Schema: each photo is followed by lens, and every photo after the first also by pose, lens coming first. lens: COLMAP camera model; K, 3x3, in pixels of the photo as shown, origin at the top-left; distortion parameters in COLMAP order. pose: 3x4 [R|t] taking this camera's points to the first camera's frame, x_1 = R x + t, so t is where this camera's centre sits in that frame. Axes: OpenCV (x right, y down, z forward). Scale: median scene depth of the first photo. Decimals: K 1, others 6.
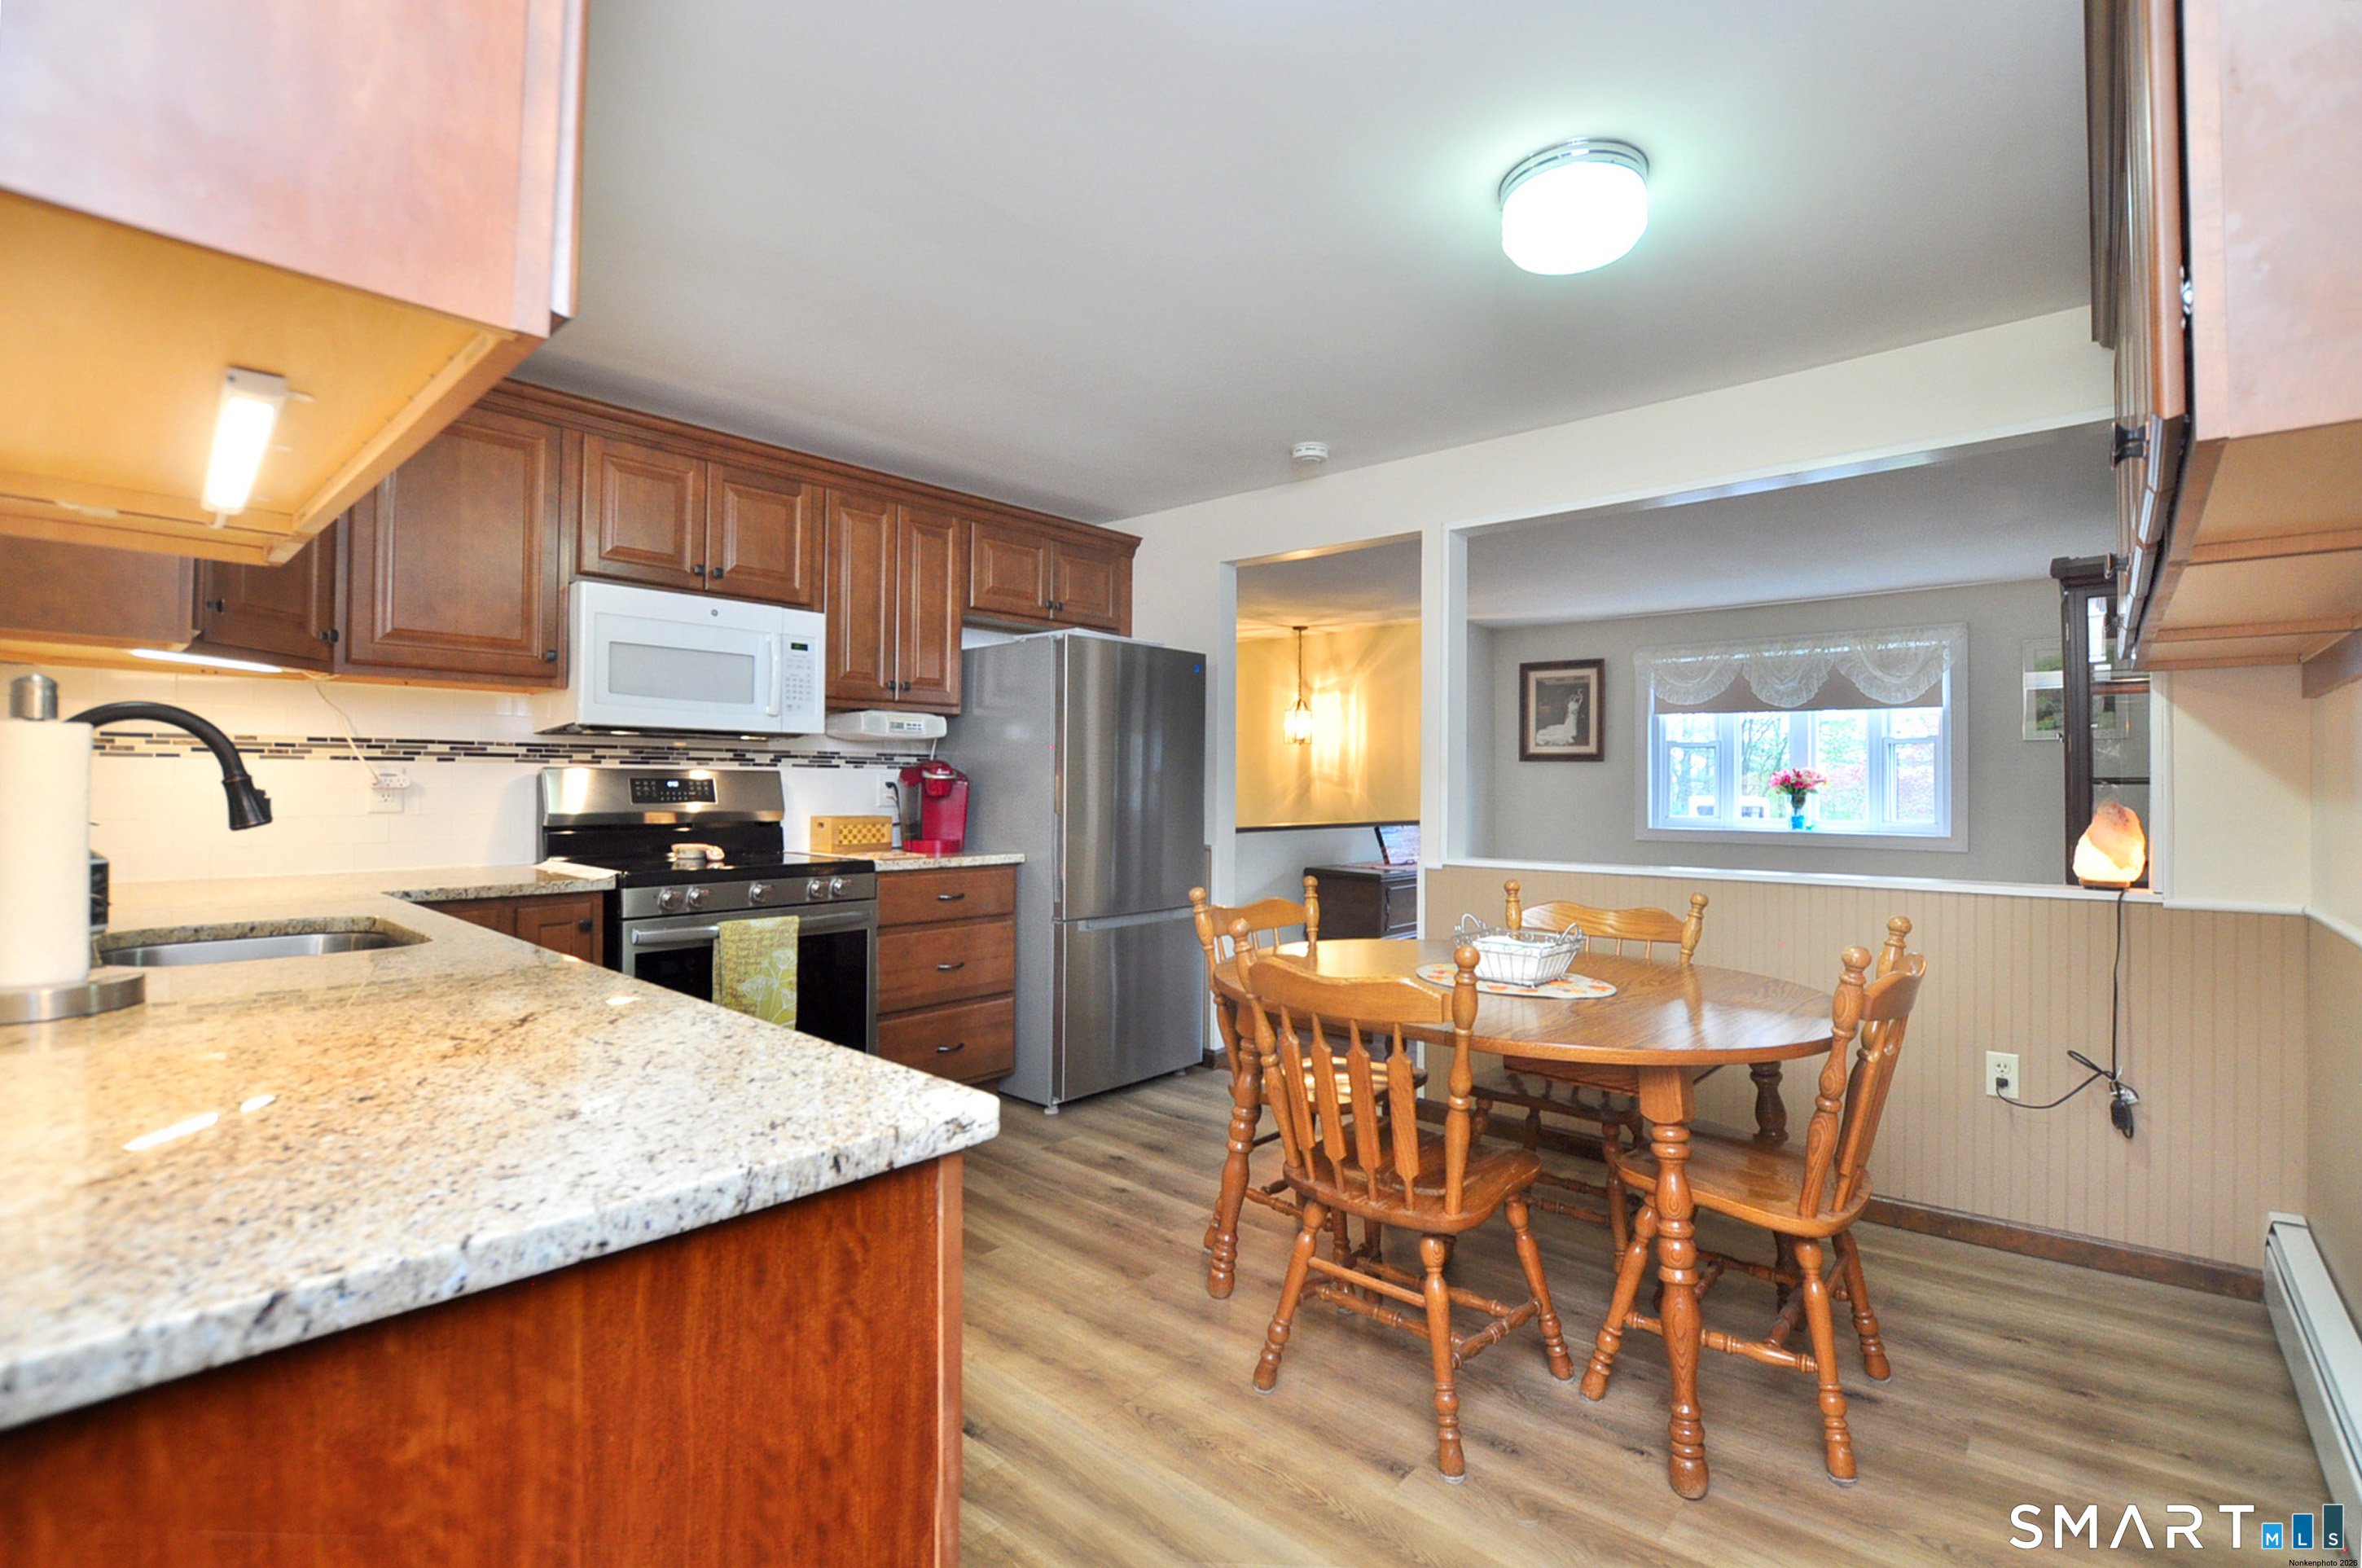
lens RADIAL K [[1063.3, 0, 1238.4], [0, 1063.3, 776.8], [0, 0, 1]] dist [-0.024467, 0.000802]
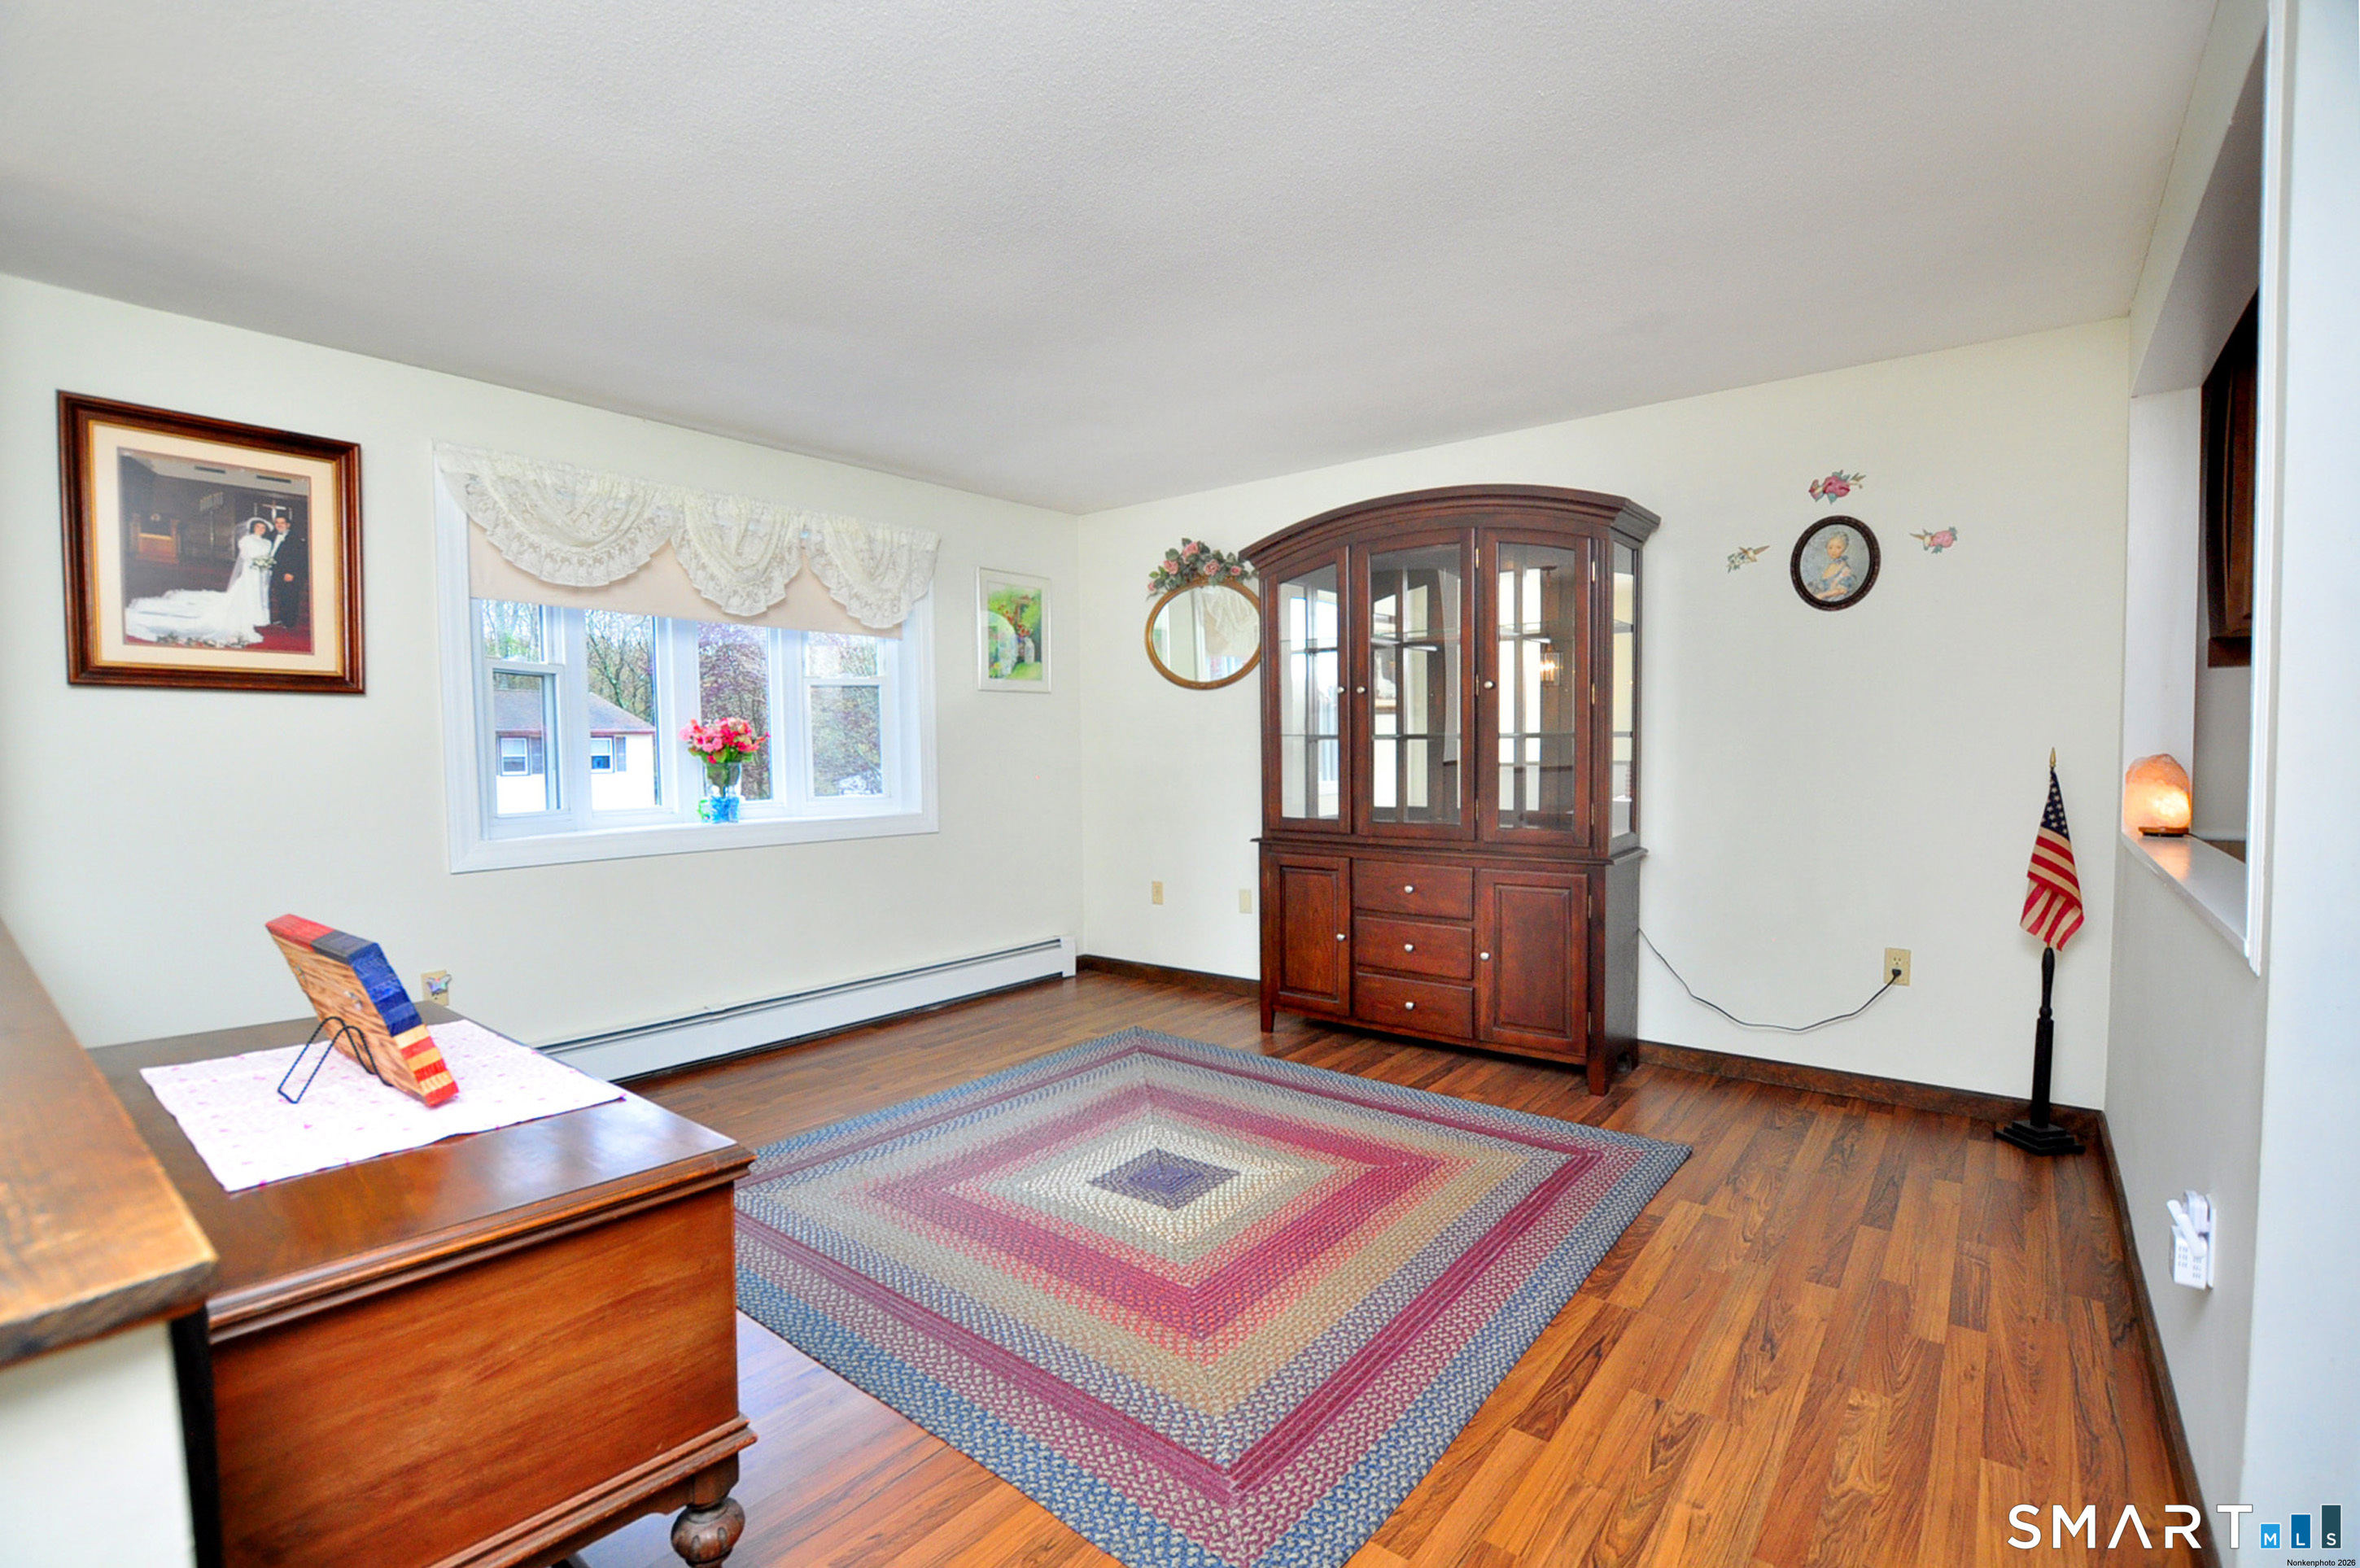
lens RADIAL K [[1057.8, 0, 1193.3], [0, 1057.8, 790.0], [0, 0, 1]] dist [-0.028066, 0.000959]
pose [[-0.011099, -0.046951, 0.998836, -0.073504], [0.004659, 0.998884, 0.047005, 0.005474], [-0.999928, 0.005175, -0.010868, 0.753937]]
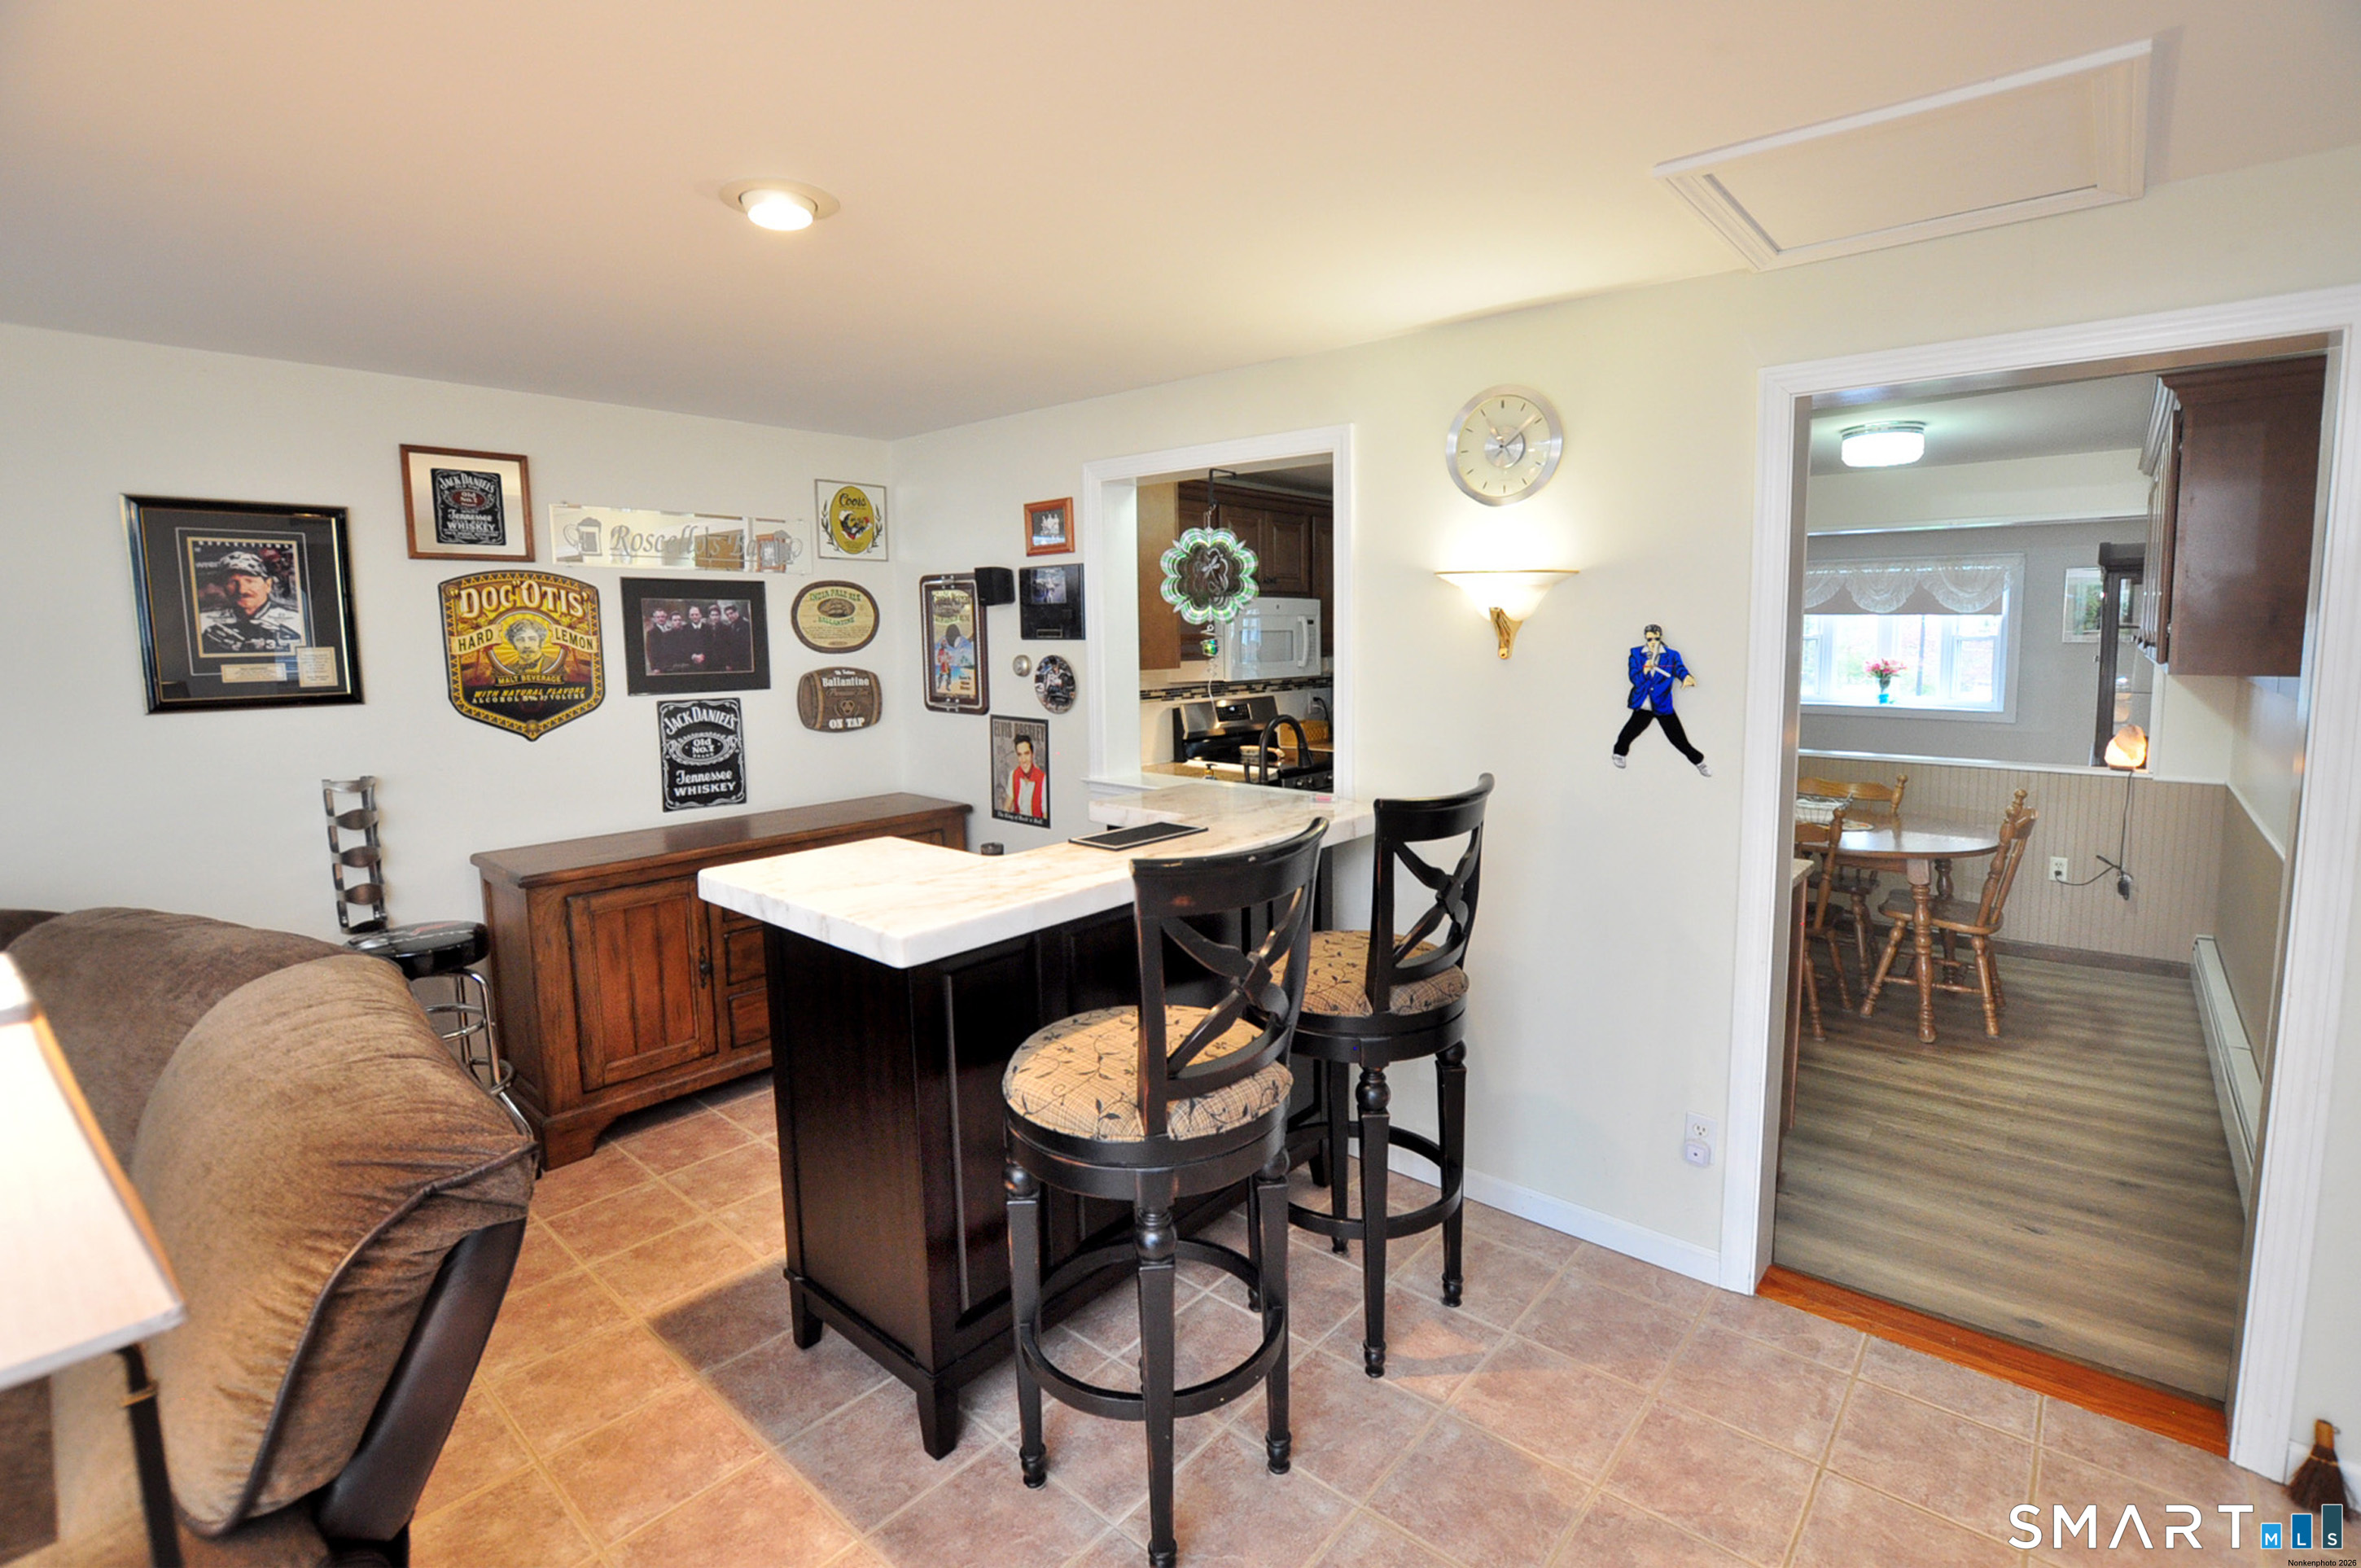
lens RADIAL K [[1047.5, 0, 1205.8], [0, 1047.5, 733.0], [0, 0, 1]] dist [-0.027099, 0.000051]
pose [[0.999410, -0.014755, -0.031006, -0.287314], [0.018036, 0.993947, 0.108372, -0.071669], [0.029219, -0.108867, 0.993627, -0.329508]]
